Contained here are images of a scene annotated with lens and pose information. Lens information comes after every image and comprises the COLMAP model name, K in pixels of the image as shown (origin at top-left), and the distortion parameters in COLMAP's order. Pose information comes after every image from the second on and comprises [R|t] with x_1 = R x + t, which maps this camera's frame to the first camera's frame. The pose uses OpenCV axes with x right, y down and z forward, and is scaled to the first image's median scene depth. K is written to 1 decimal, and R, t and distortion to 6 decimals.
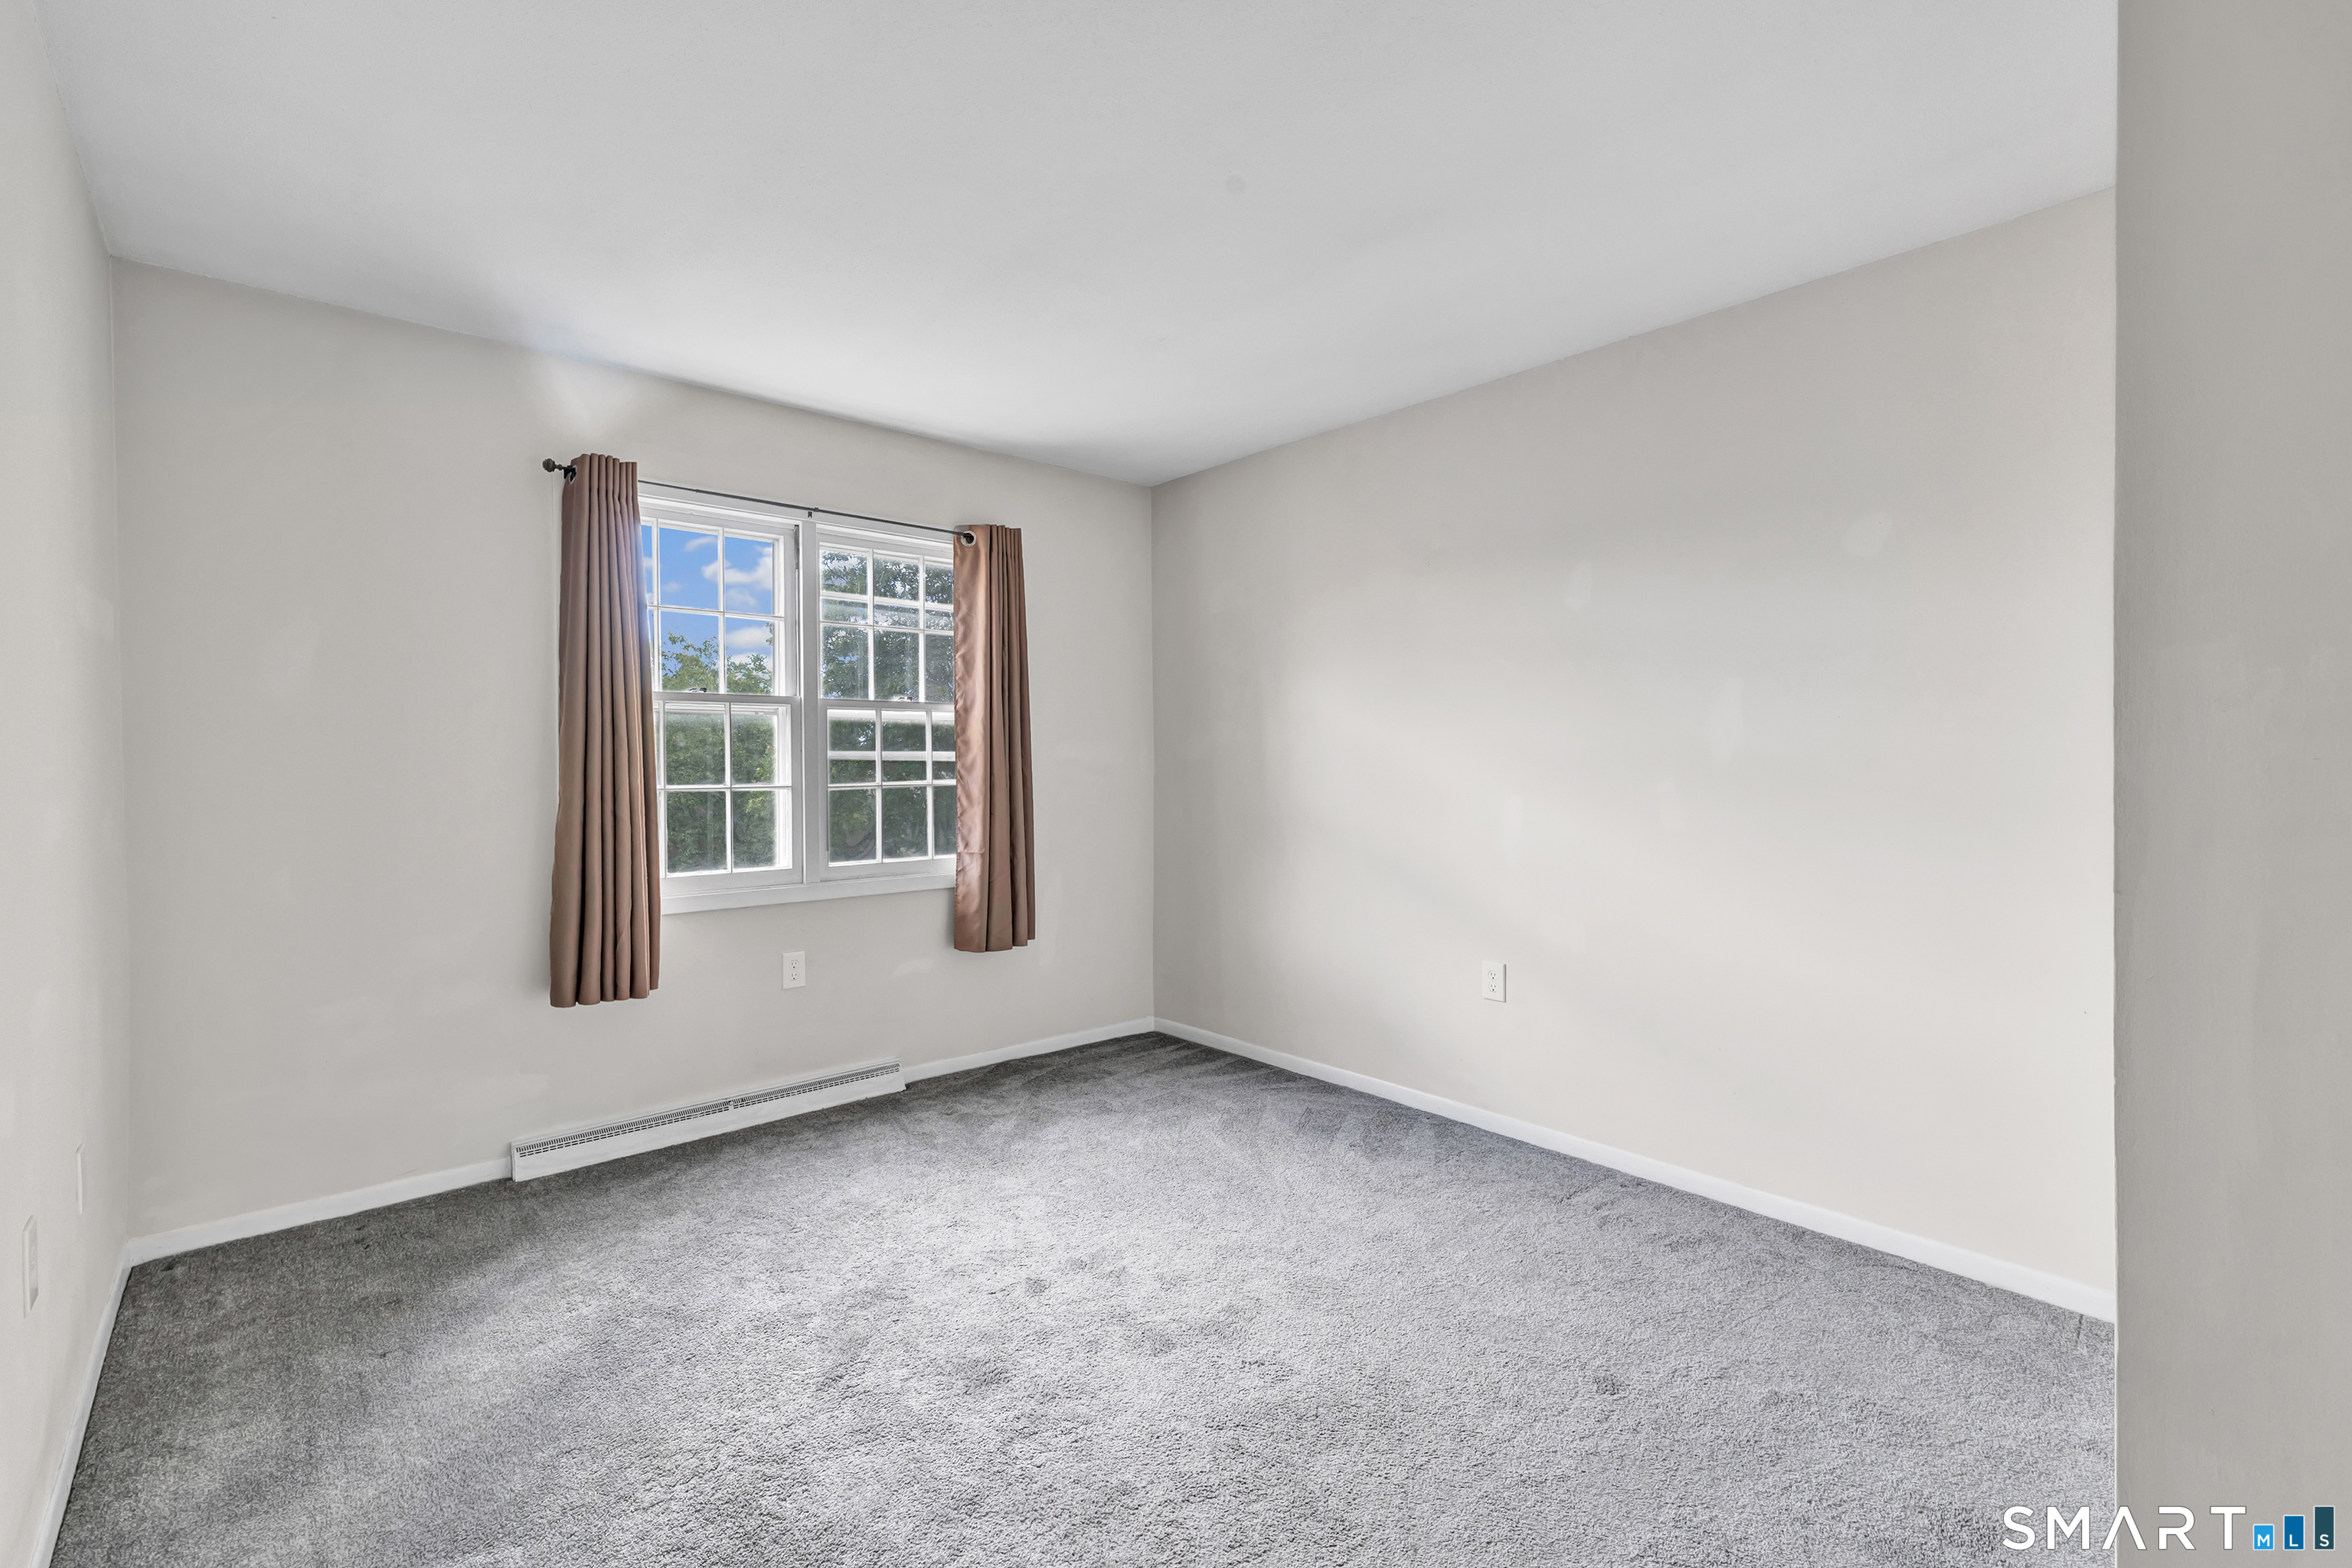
lens RADIAL K [[1034.4, 0, 1176.0], [0, 1034.4, 756.5], [0, 0, 1]] dist [0.000196, 0.000214]
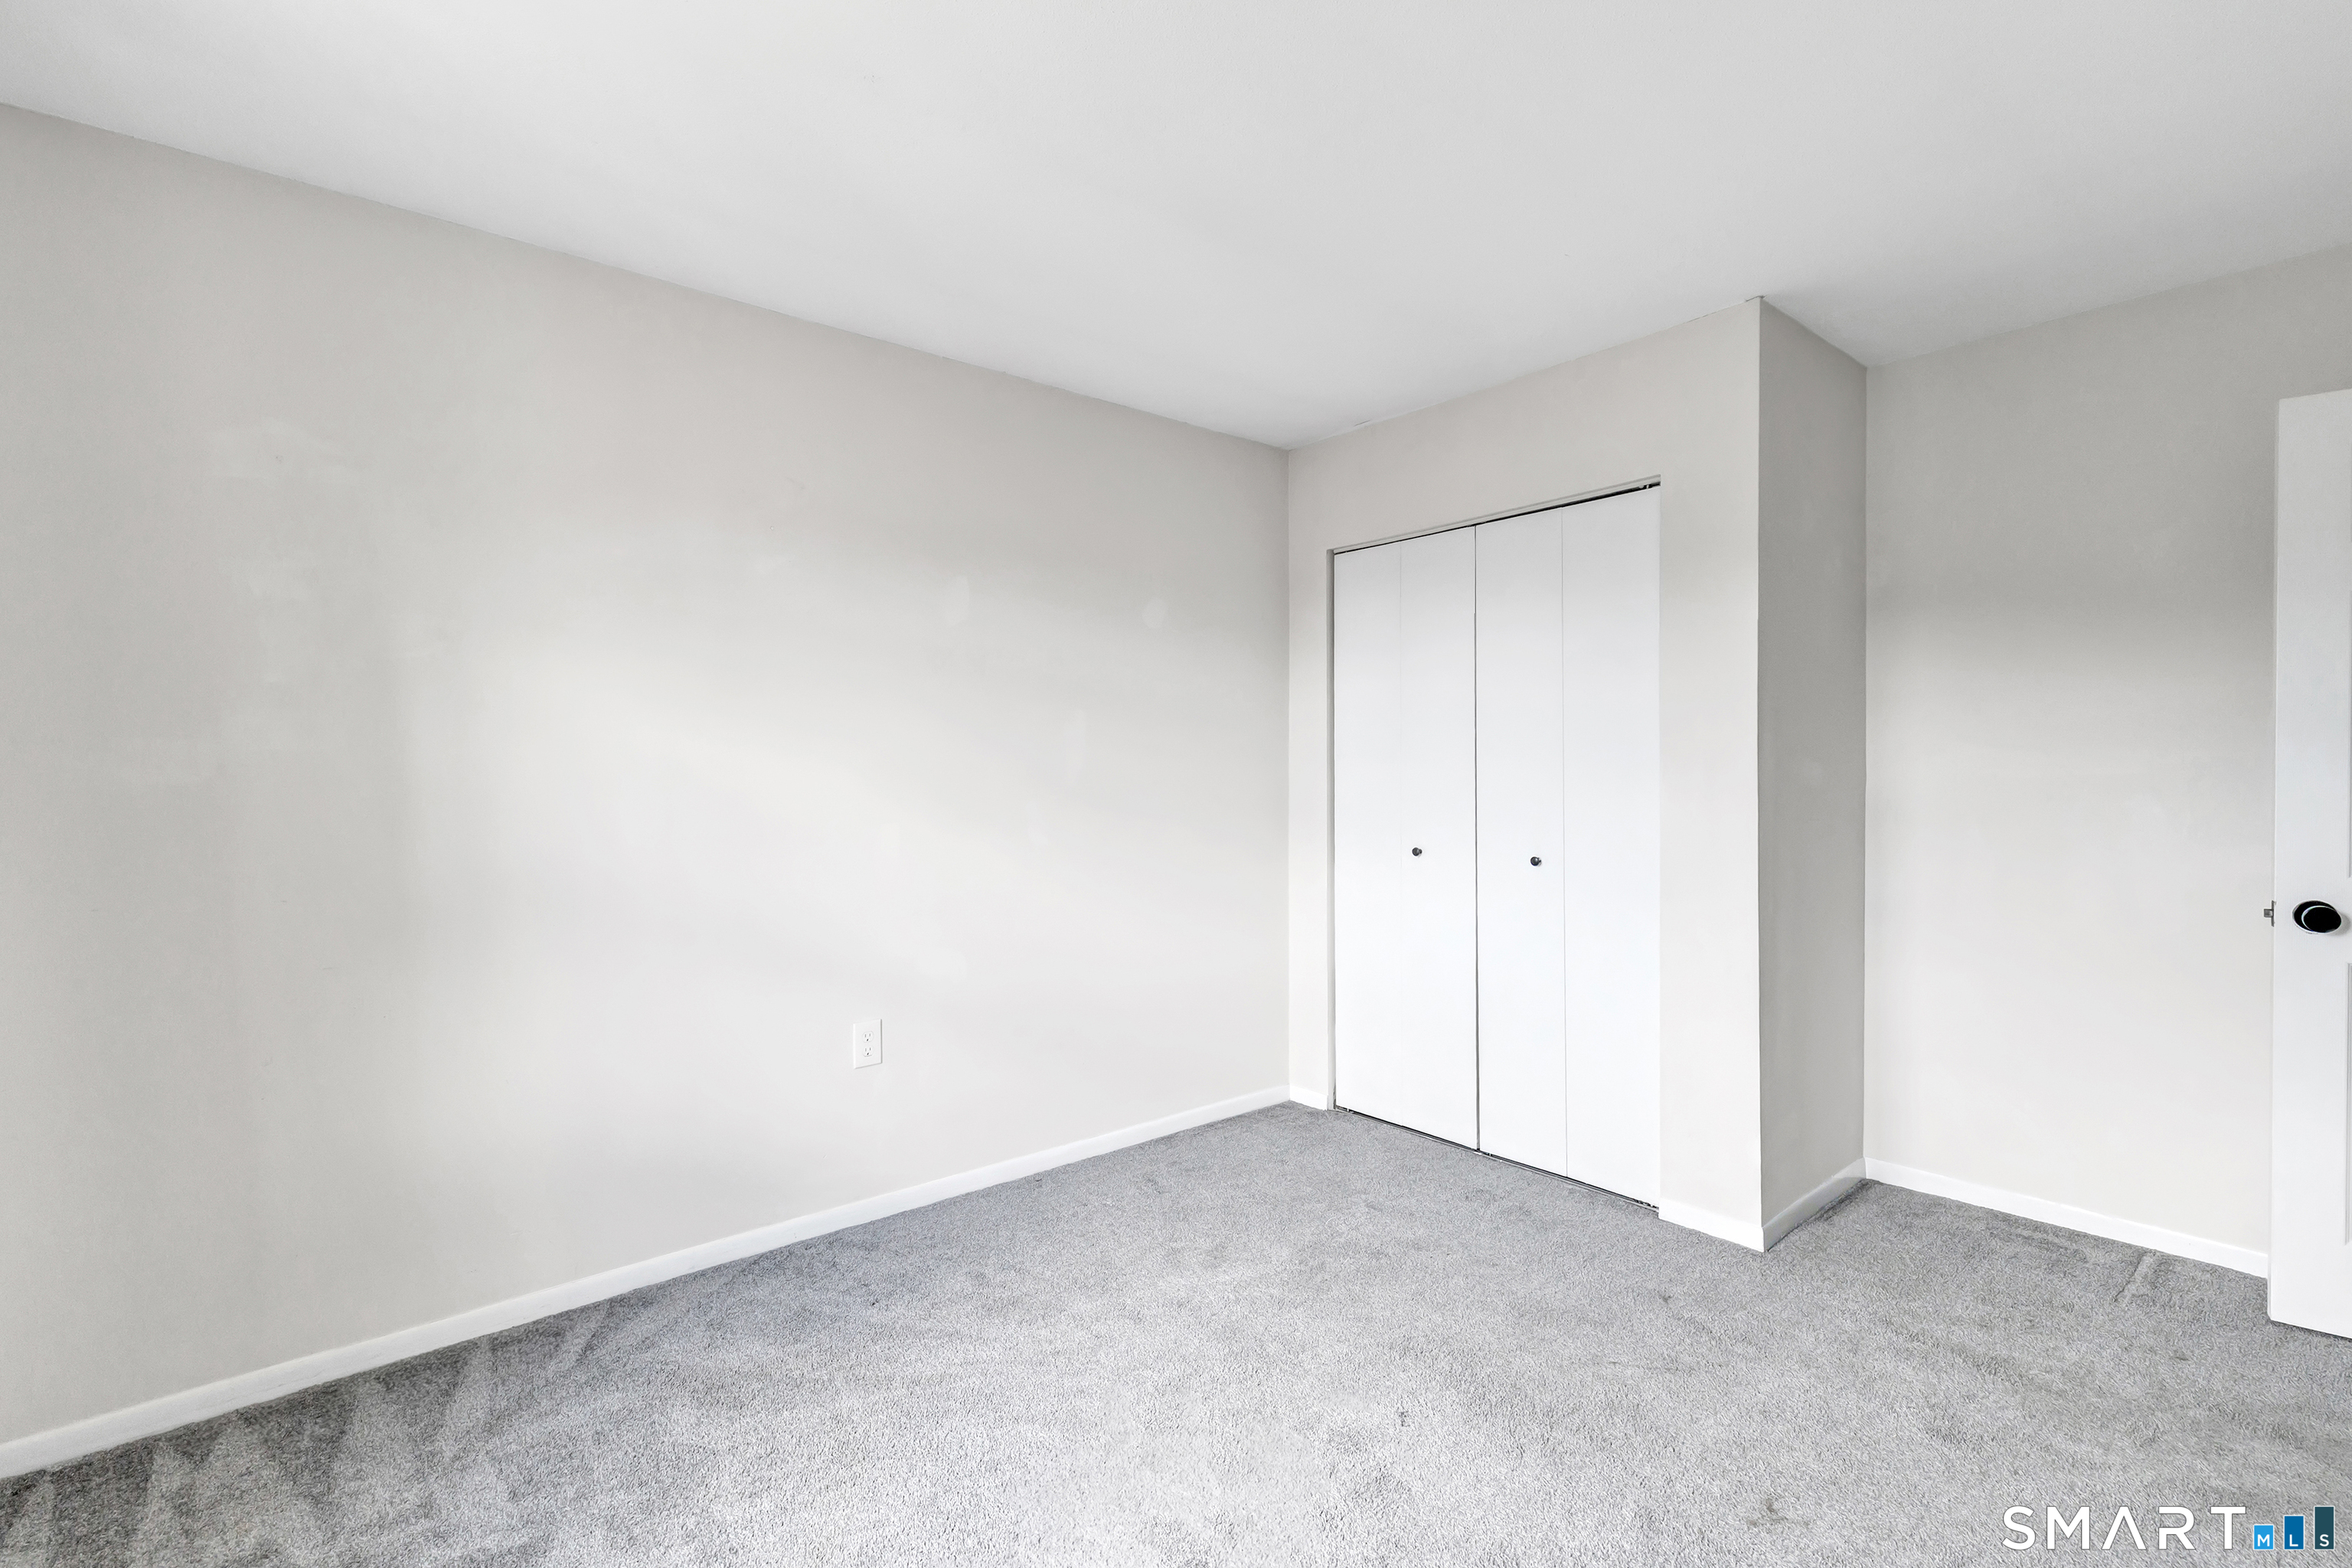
lens RADIAL K [[1034.4, 0, 1176.0], [0, 1034.4, 756.5], [0, 0, 1]] dist [0.000196, 0.000214]
pose [[0.050355, 0.010892, 0.998672, -0.527693], [0.010170, 0.999883, -0.011418, -0.006438], [-0.998680, 0.010732, 0.050238, 0.694451]]
